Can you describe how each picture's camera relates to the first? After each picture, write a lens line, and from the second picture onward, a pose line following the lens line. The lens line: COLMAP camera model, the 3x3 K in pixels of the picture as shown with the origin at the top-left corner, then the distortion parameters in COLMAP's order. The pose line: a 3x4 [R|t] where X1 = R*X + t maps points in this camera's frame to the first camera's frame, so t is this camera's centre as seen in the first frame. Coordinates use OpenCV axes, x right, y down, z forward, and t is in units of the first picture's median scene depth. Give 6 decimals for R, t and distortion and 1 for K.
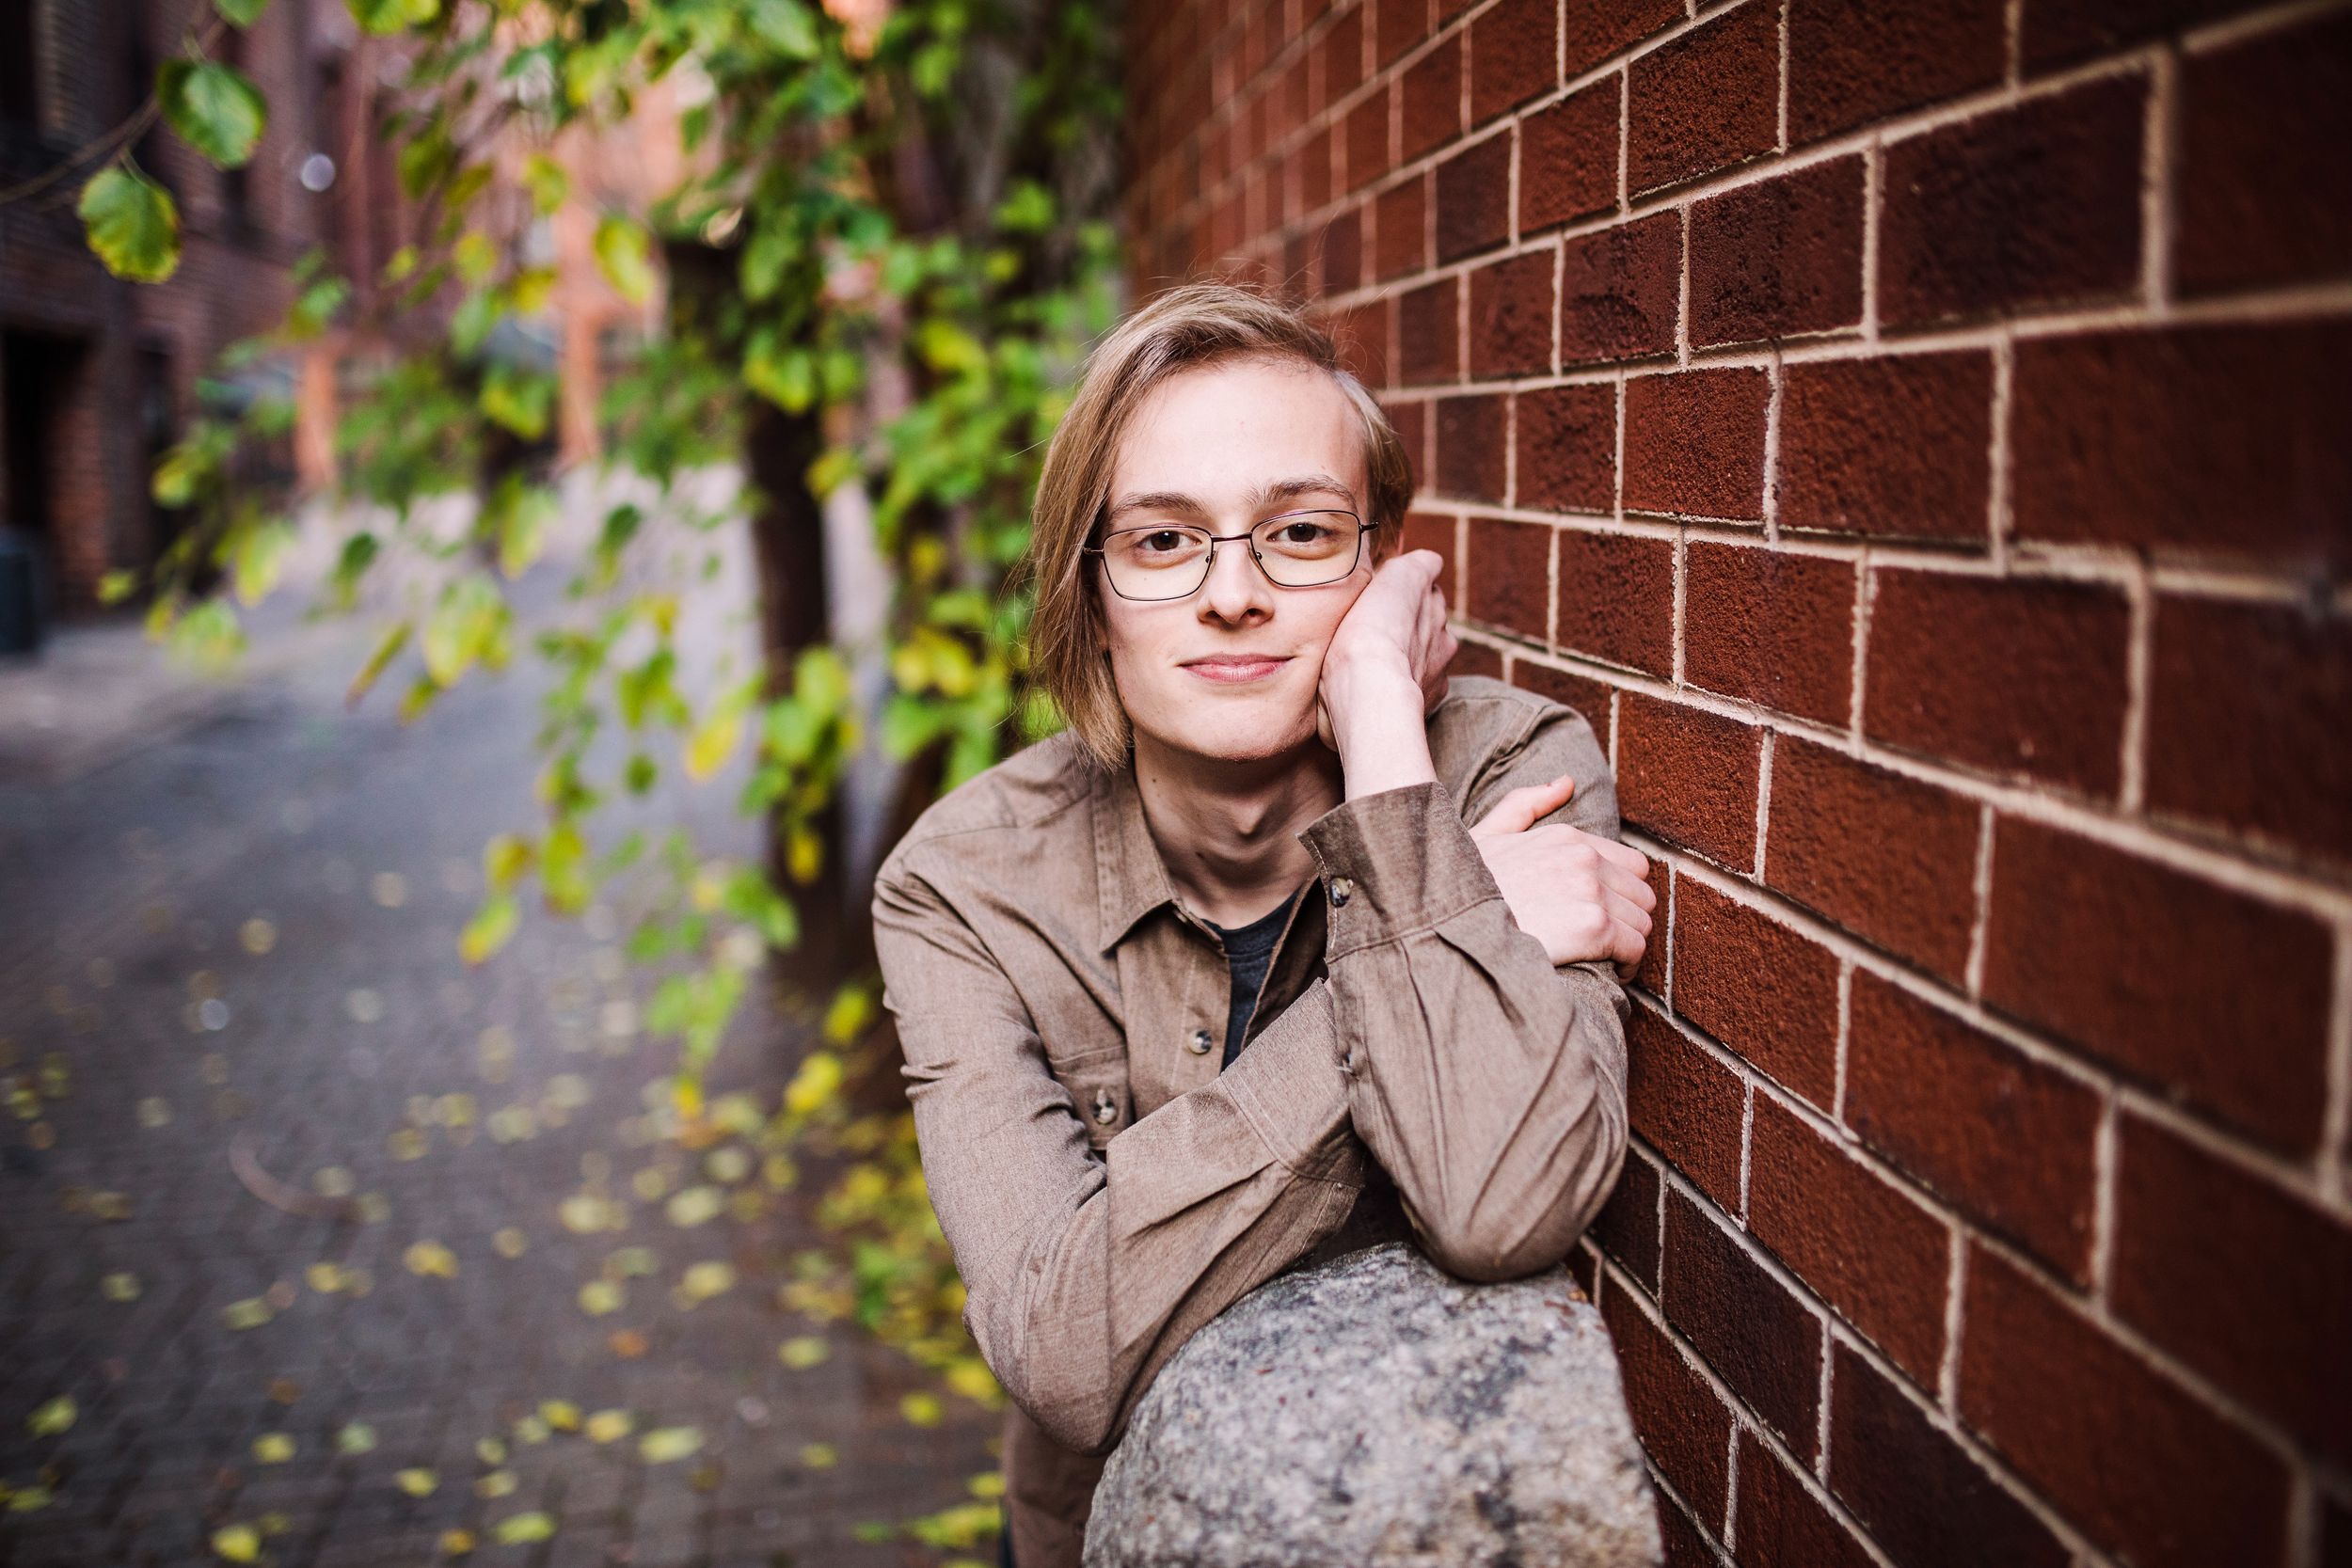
lens RADIAL K [[2287.6, 0, 1176.0], [0, 2287.6, 784.0], [0, 0, 1]] dist [-0.051070, 0.010352]
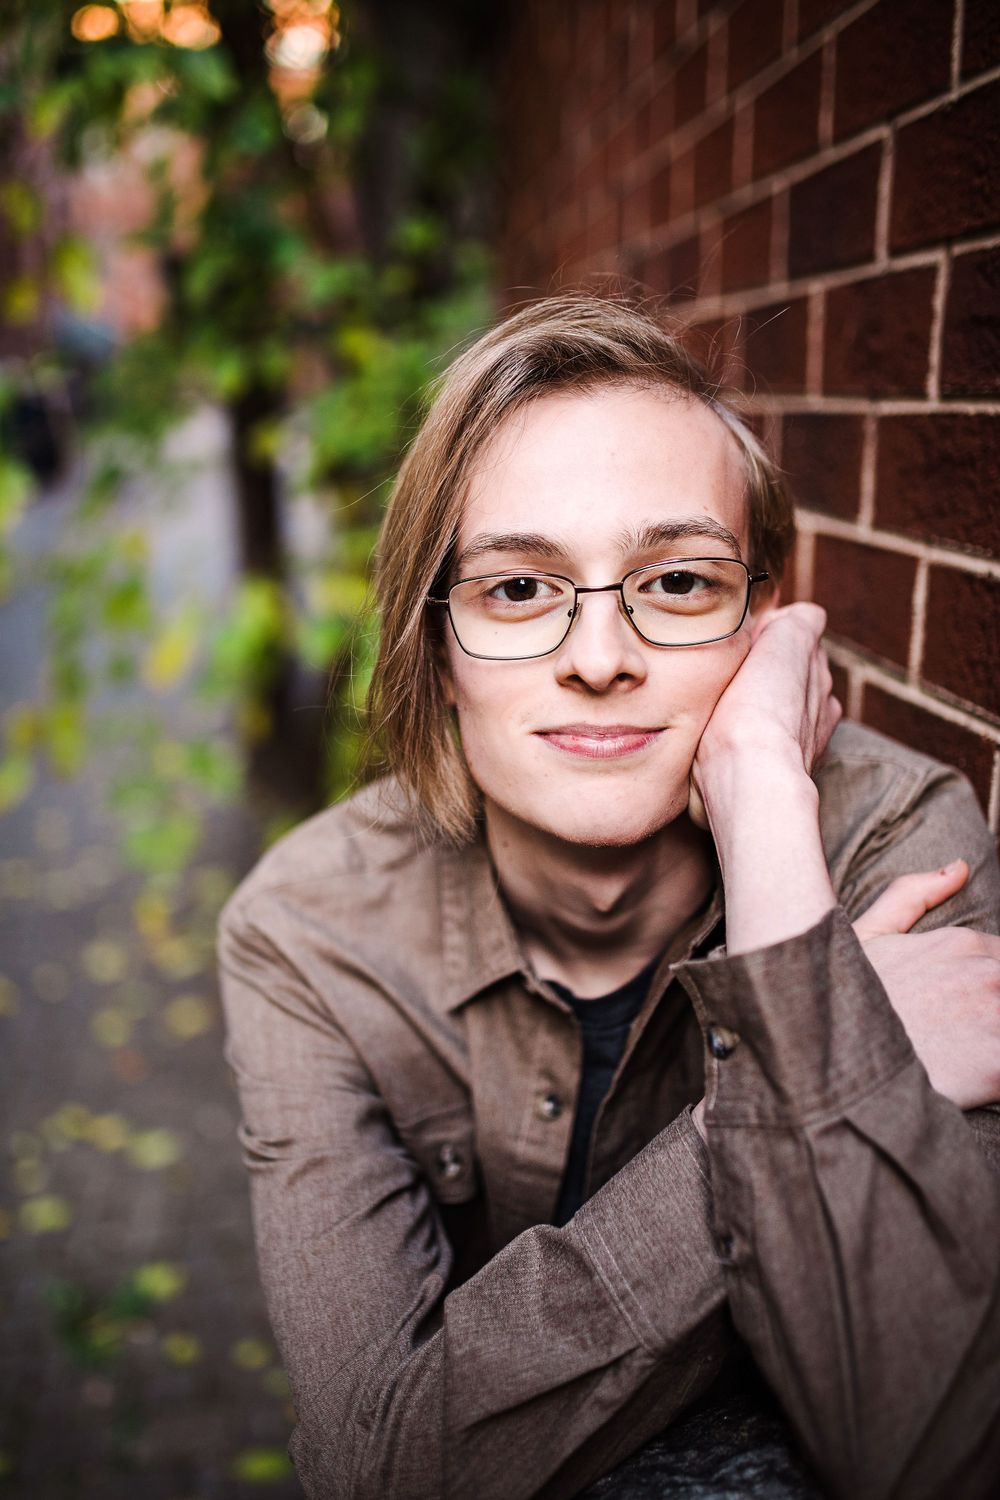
lens RADIAL K [[1459.1, 0, 542.0], [0, 1459.1, 752.3], [0, 0, 1]] dist [-0.051070, 0.010352]
pose [[0.999873, 0.013647, 0.008260, -0.000150], [-0.014339, 0.995796, 0.090468, -0.097370], [-0.006991, -0.090575, 0.995865, 0.438860]]
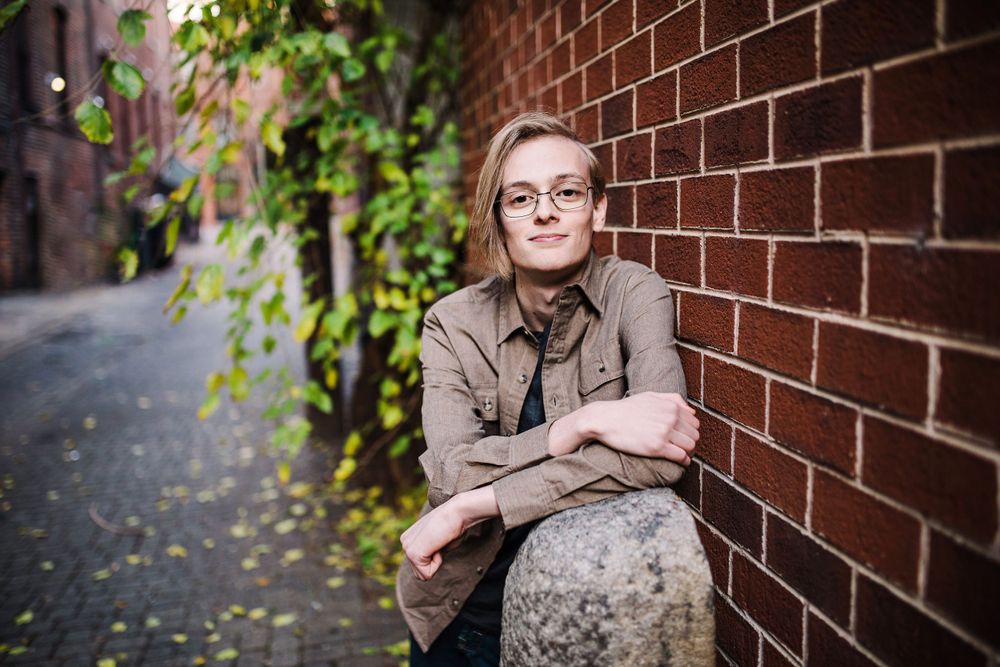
lens RADIAL K [[973.6, 0, 505.4], [0, 973.6, 334.4], [0, 0, 1]] dist [-0.054042, 0.000417]
pose [[0.998801, -0.018657, 0.045260, -0.076492], [0.019731, 0.999532, -0.023383, 0.036398], [-0.044803, 0.024248, 0.998702, -0.175881]]
